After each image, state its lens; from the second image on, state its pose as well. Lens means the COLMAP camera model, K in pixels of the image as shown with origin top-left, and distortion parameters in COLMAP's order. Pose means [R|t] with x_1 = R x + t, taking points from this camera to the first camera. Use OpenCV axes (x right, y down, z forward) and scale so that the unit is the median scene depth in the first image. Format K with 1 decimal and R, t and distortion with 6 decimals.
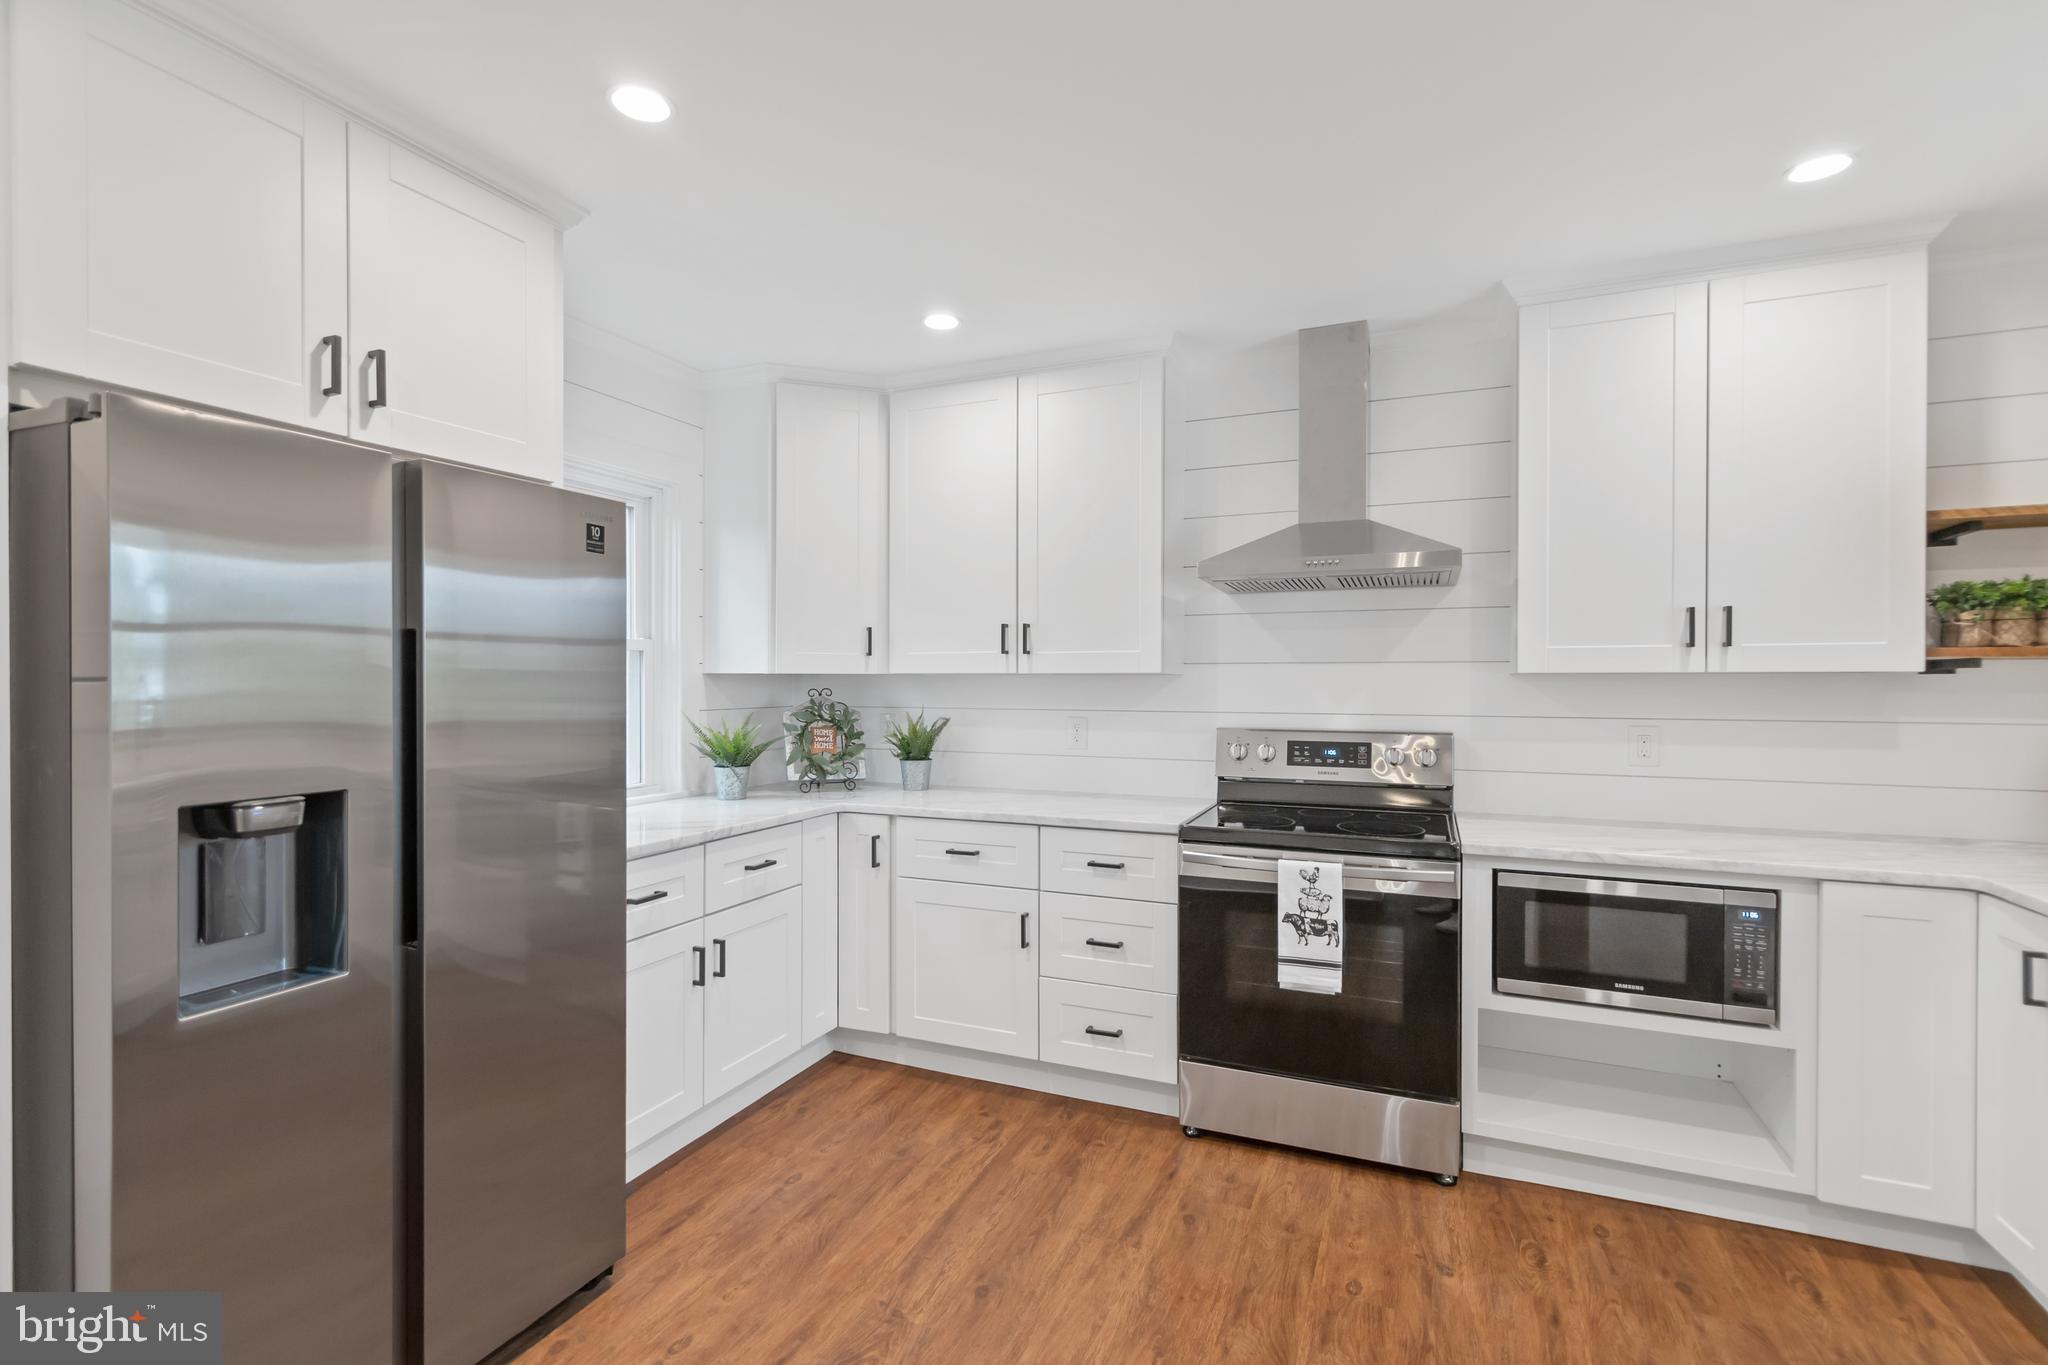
lens RADIAL K [[934.7, 0, 1024.0], [0, 934.7, 682.5], [0, 0, 1]] dist [0.002408, 0.000296]
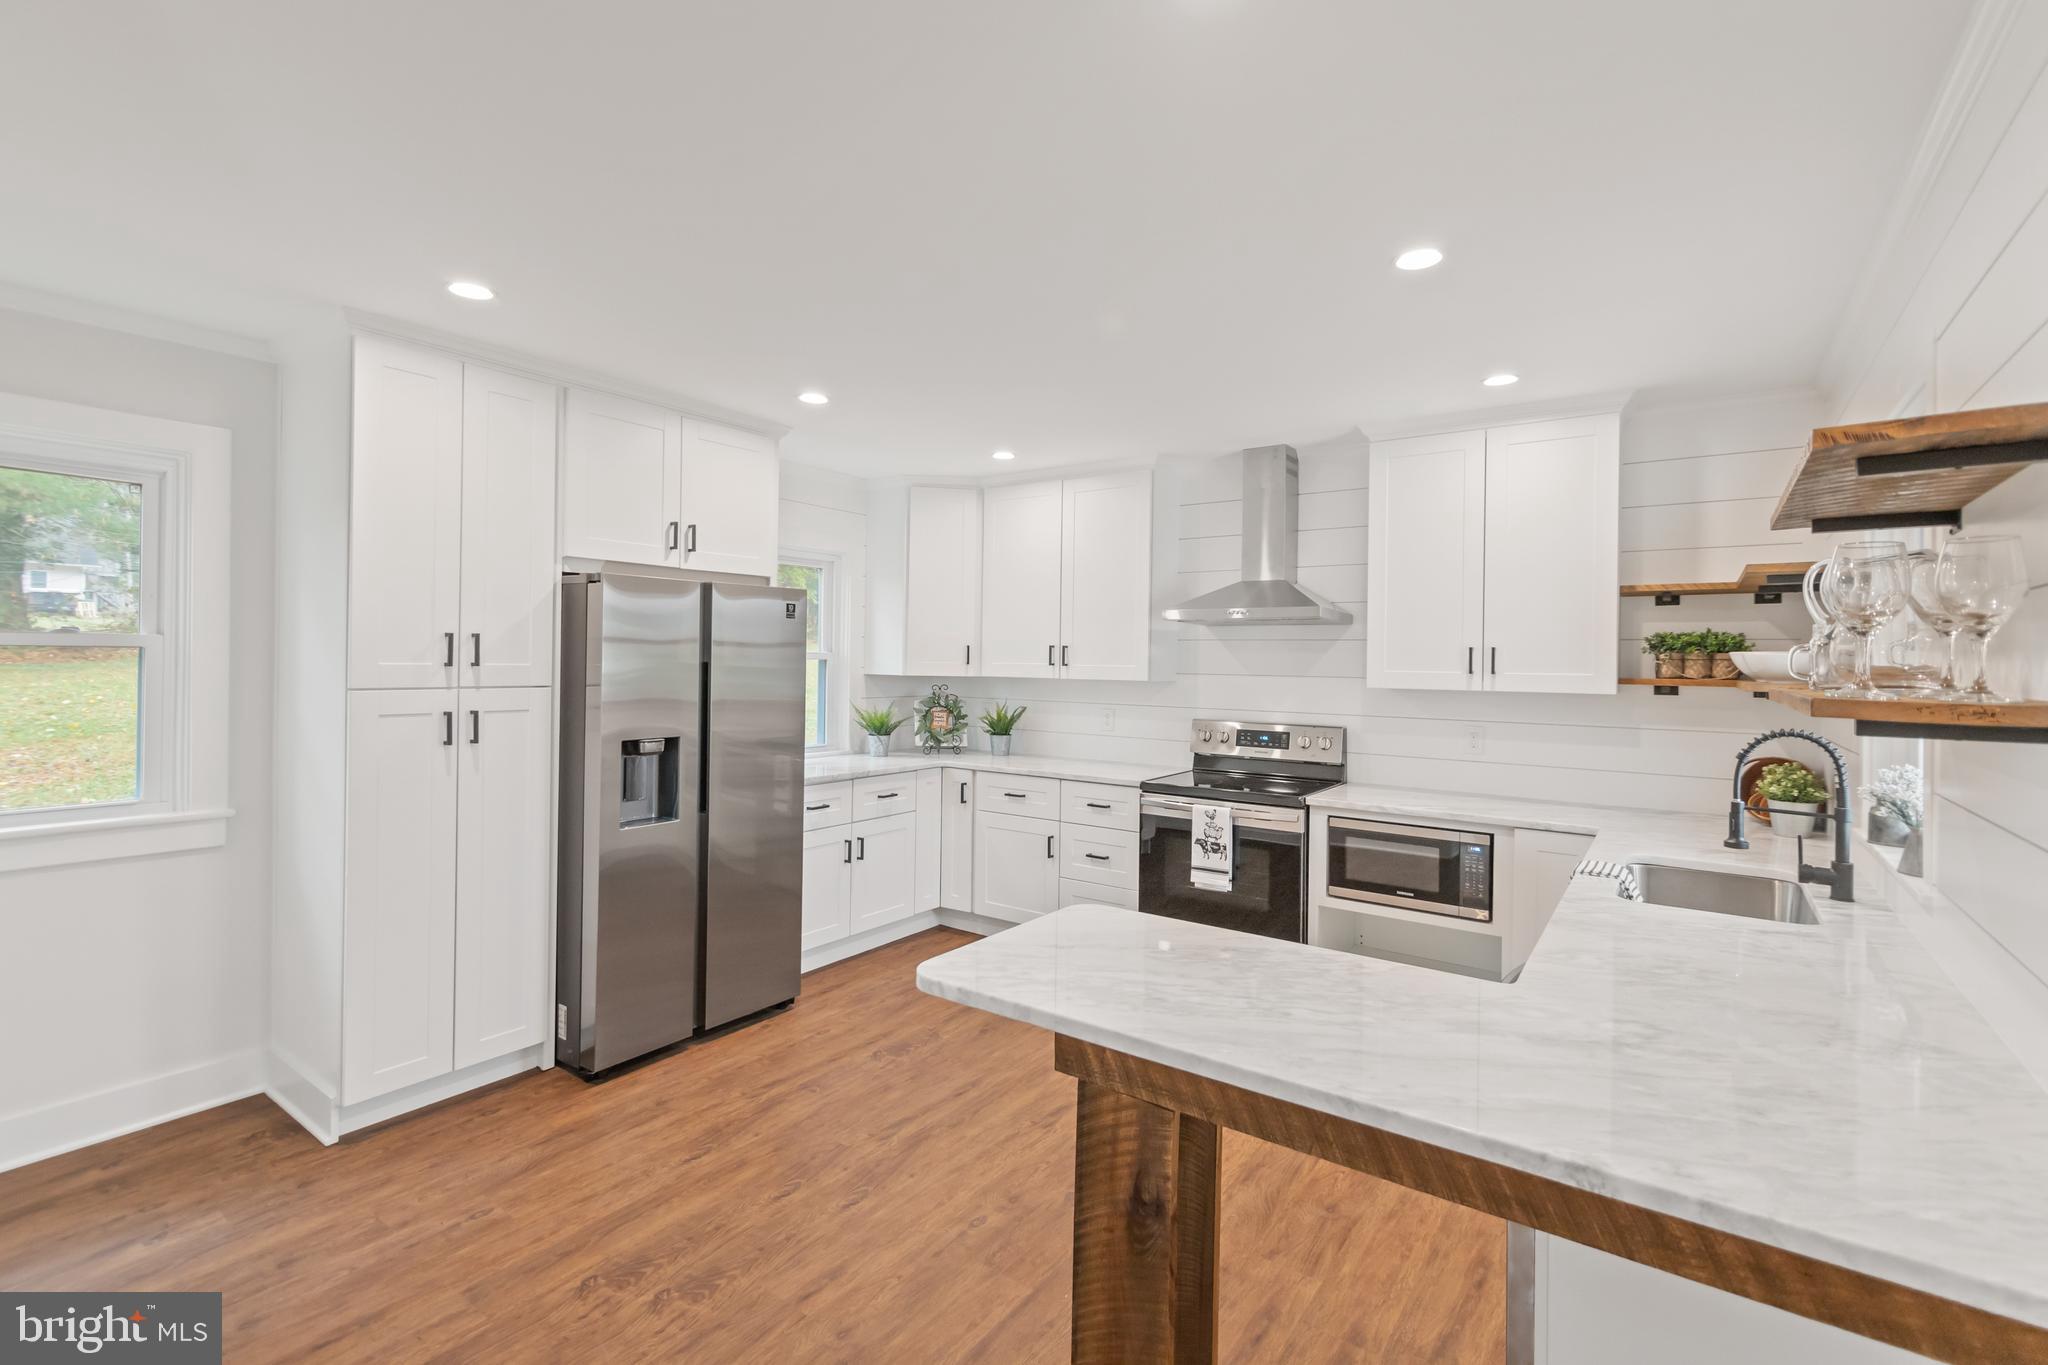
lens RADIAL K [[916.9, 0, 1020.8], [0, 916.9, 657.9], [0, 0, 1]] dist [-0.000528, 0.000063]
pose [[0.976682, 0.013488, -0.214267, 0.282044], [-0.015255, 0.999862, -0.006598, -0.037111], [0.214149, 0.009713, 0.976753, -0.508722]]
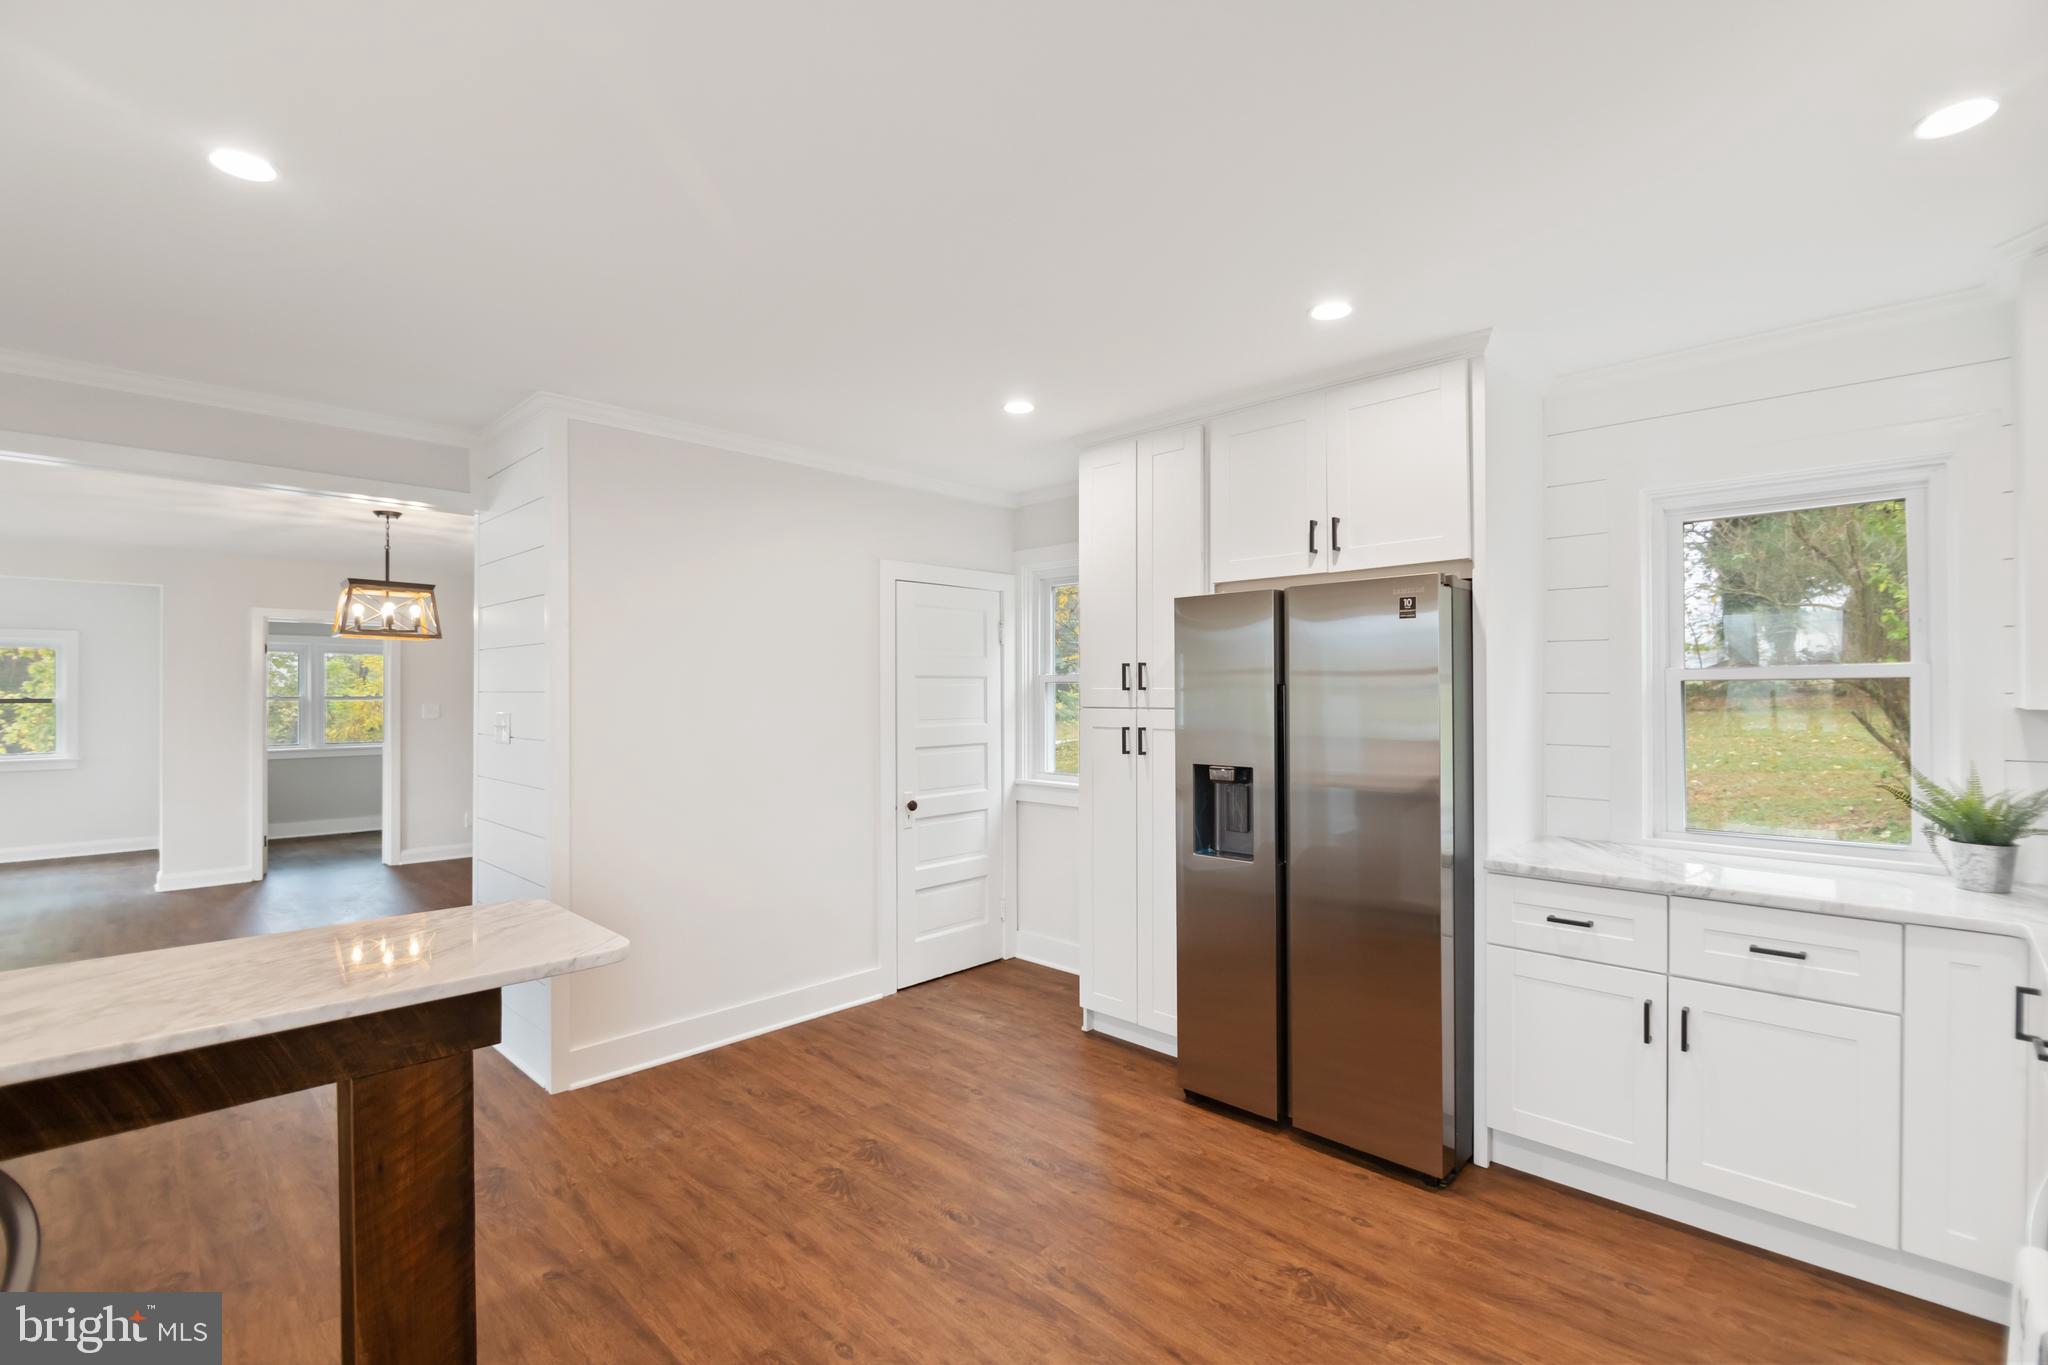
lens RADIAL K [[911.3, 0, 1024.0], [0, 911.3, 682.5], [0, 0, 1]] dist [-0.014311, -0.000205]
pose [[-0.354900, -0.007431, -0.934875, 0.662909], [-0.005366, 0.999968, -0.005911, -0.026368], [0.934889, 0.002919, -0.354929, 0.671436]]
